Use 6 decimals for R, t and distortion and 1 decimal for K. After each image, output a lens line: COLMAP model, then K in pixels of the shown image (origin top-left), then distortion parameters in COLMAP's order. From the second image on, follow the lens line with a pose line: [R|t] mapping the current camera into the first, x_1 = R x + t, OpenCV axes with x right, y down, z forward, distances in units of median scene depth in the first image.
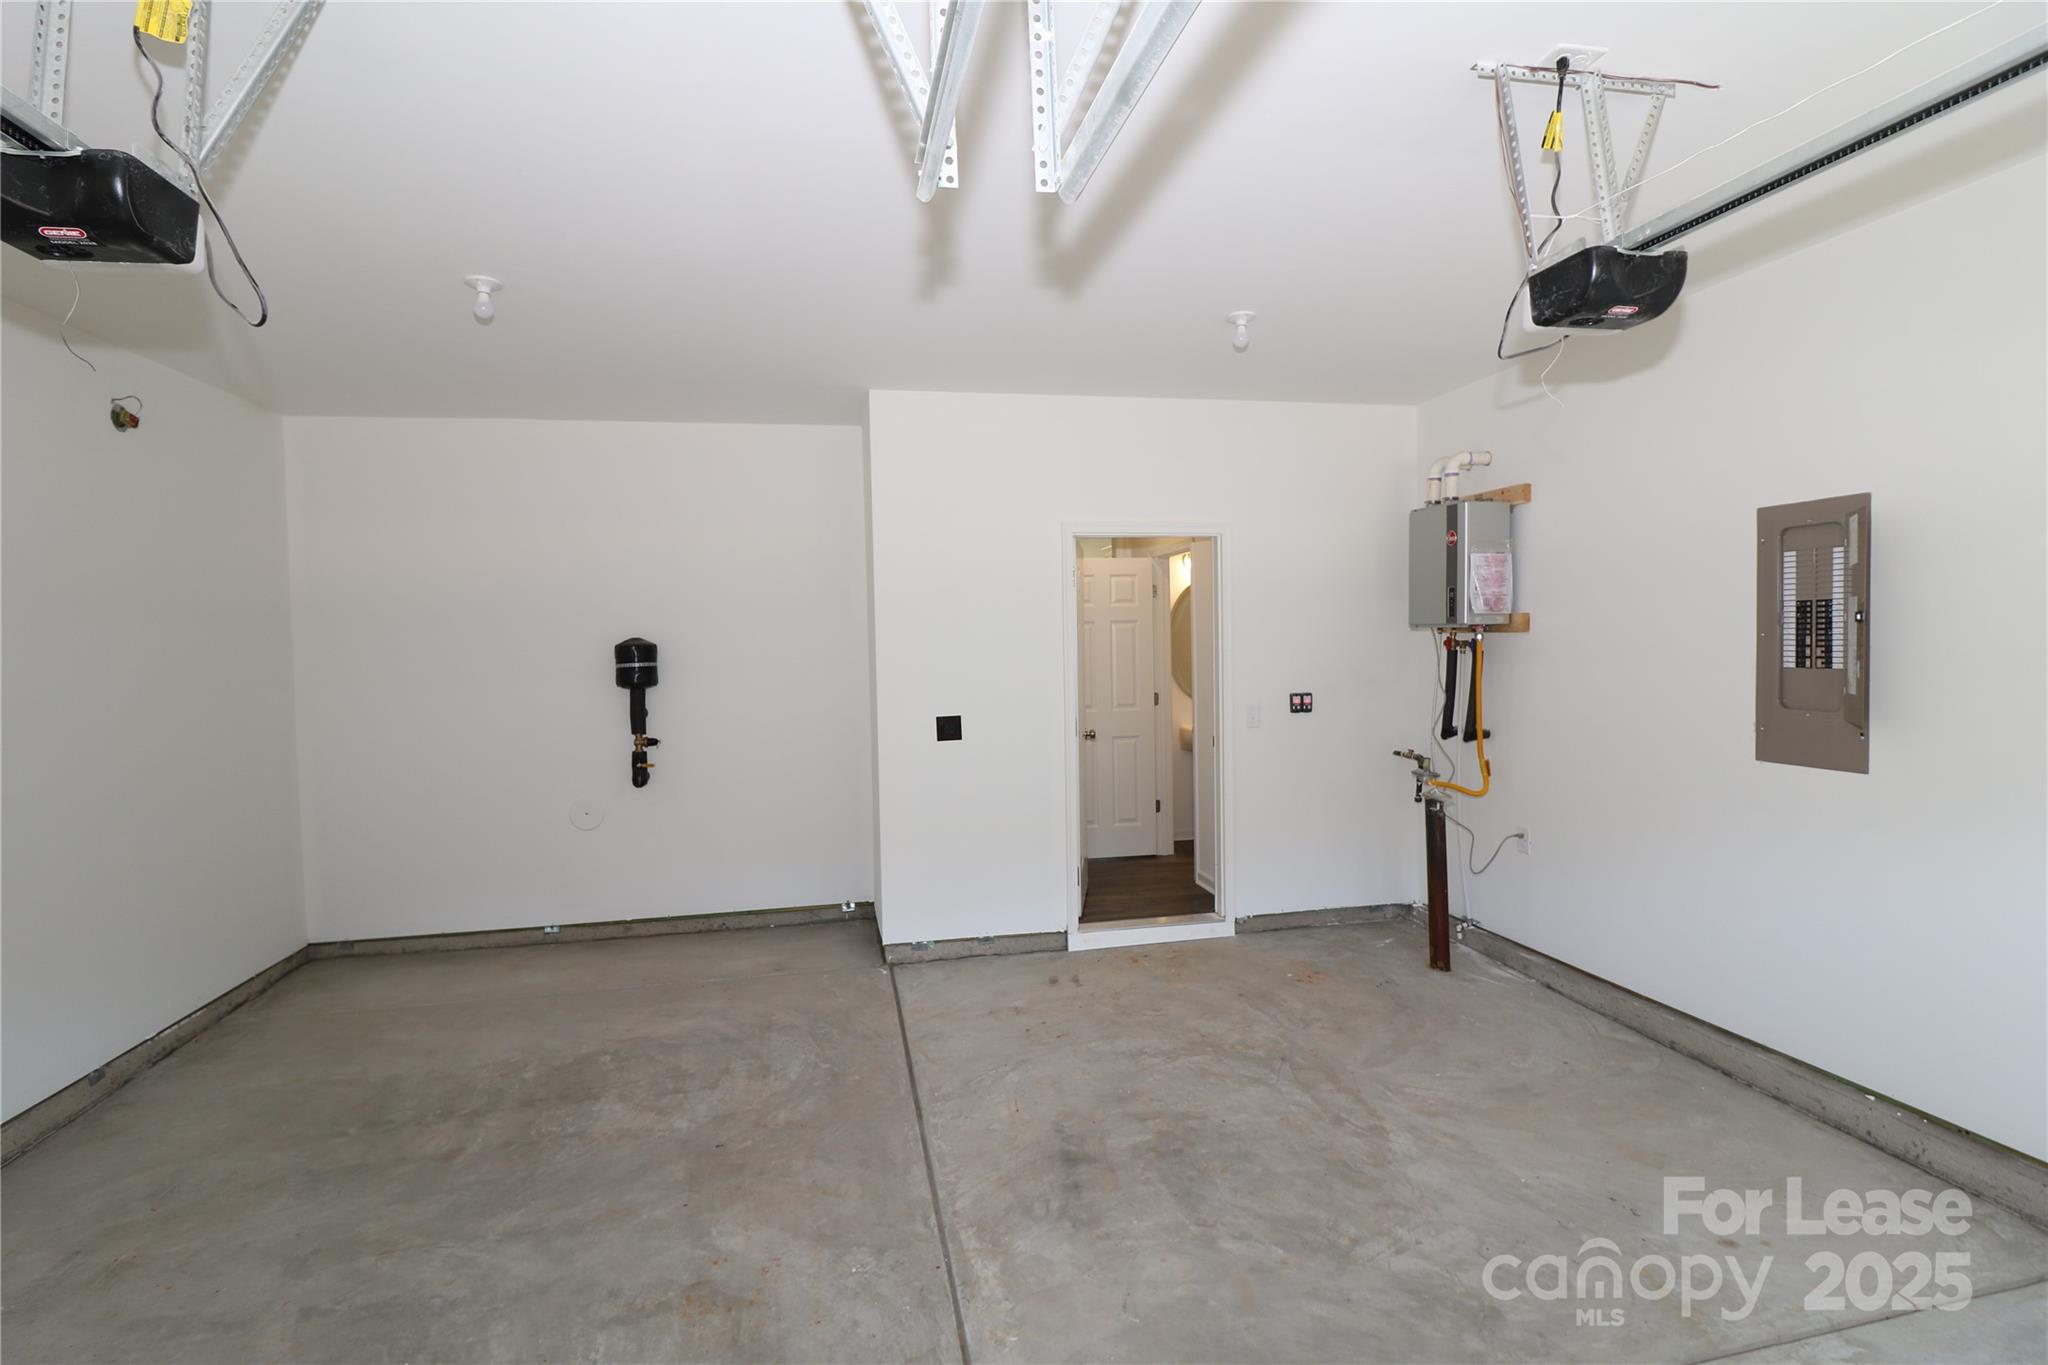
lens RADIAL K [[974.3, 0, 1022.5], [0, 974.3, 668.4], [0, 0, 1]] dist [-0.012521, -0.010089]
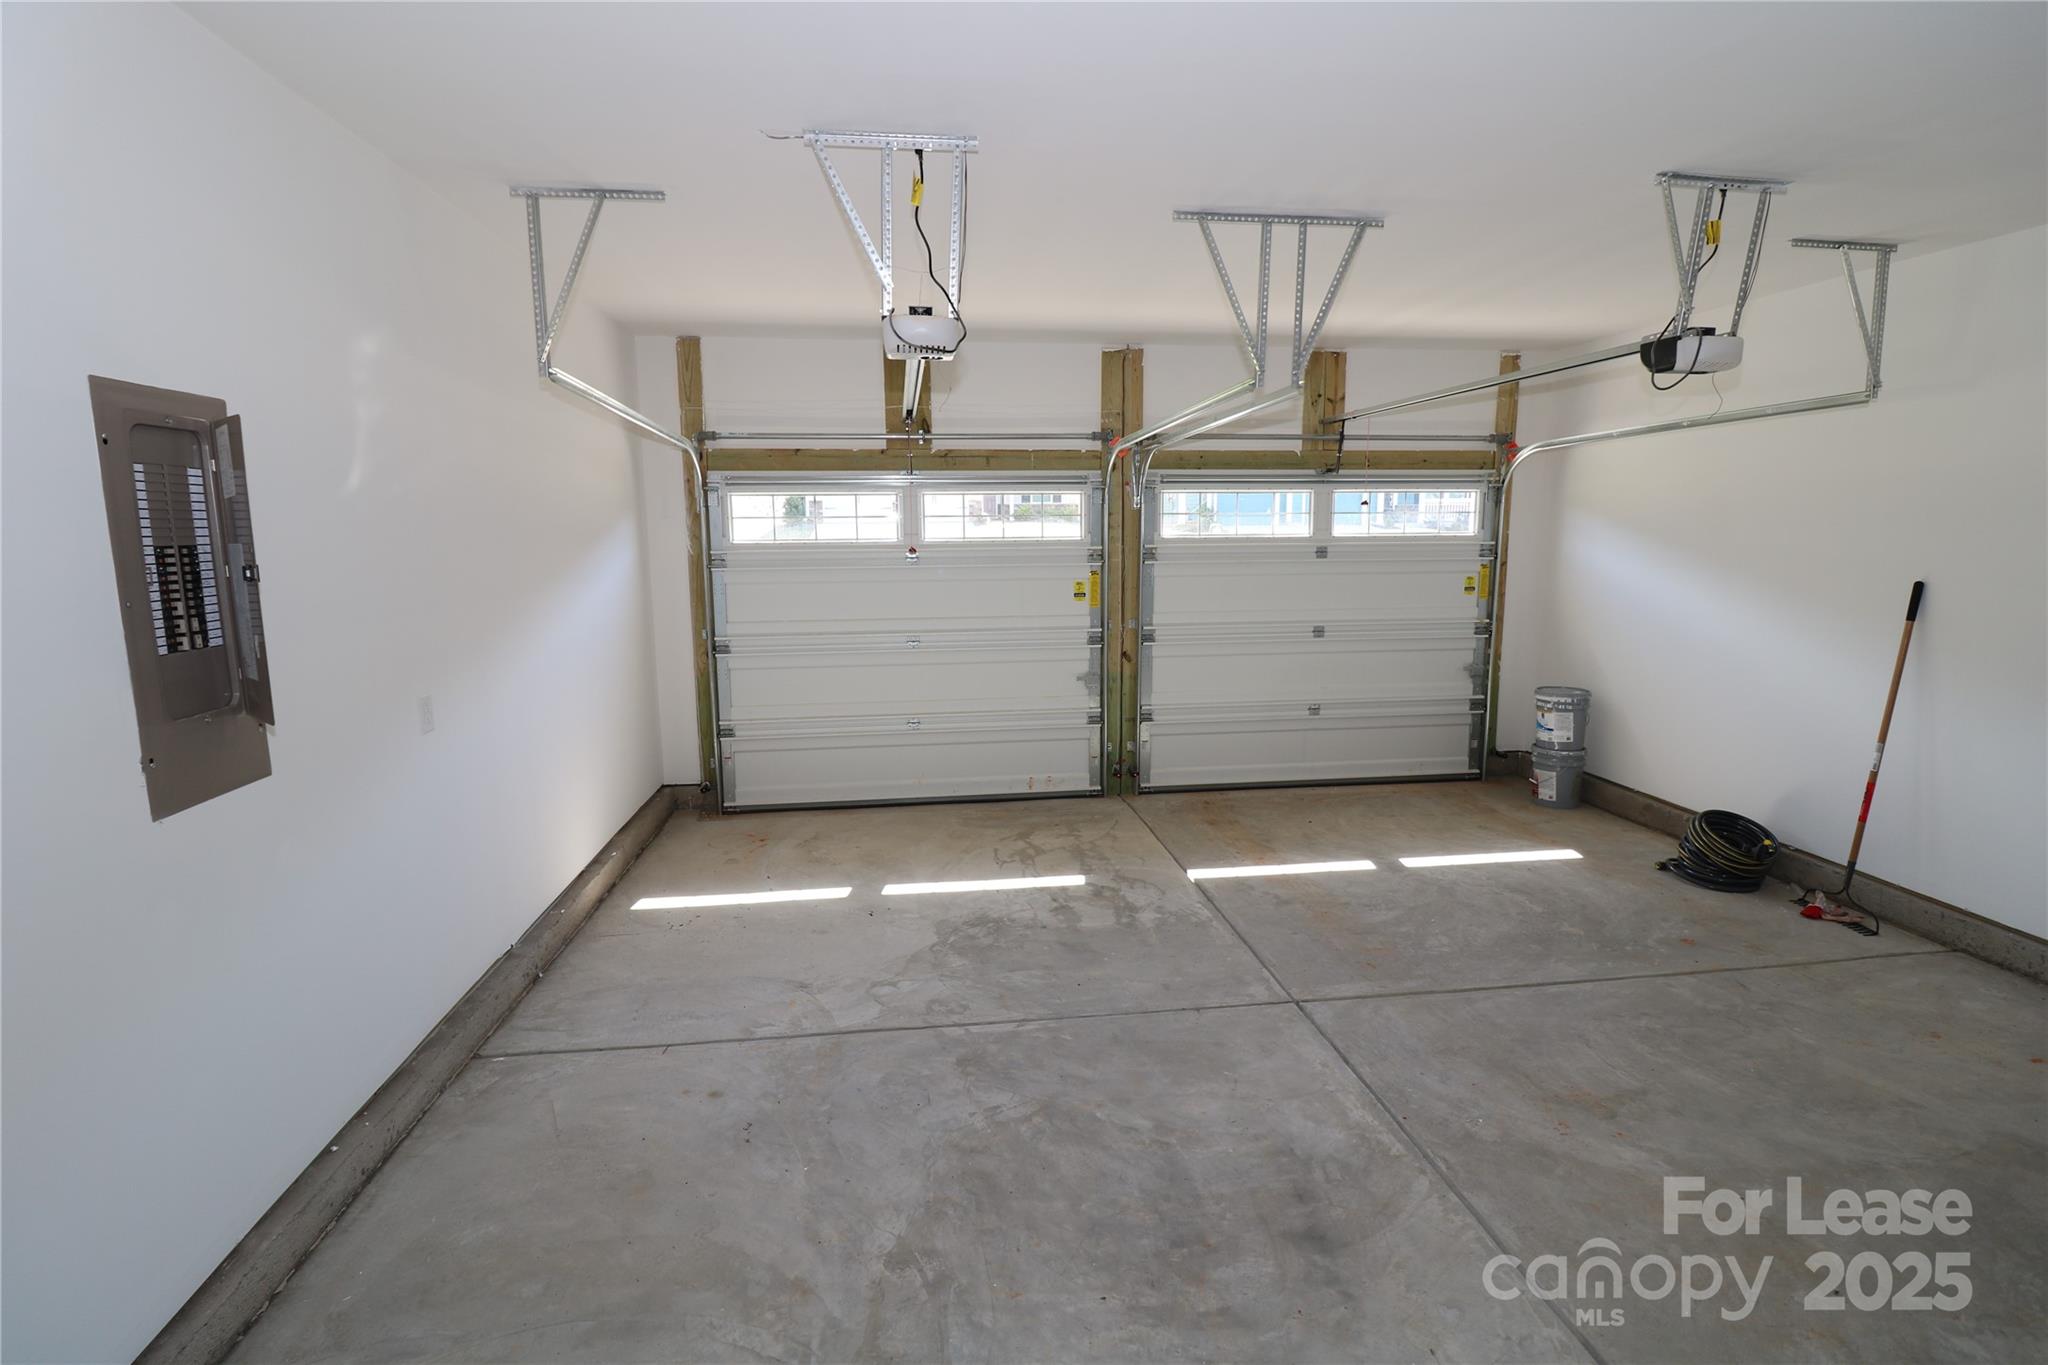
lens RADIAL K [[974.3, 0, 1022.5], [0, 974.3, 668.4], [0, 0, 1]] dist [-0.012521, -0.010089]
pose [[-0.997273, 0.018420, 0.071463, 0.232794], [0.030366, 0.985000, 0.169860, -0.090976], [-0.067262, 0.171567, -0.982874, 1.783642]]
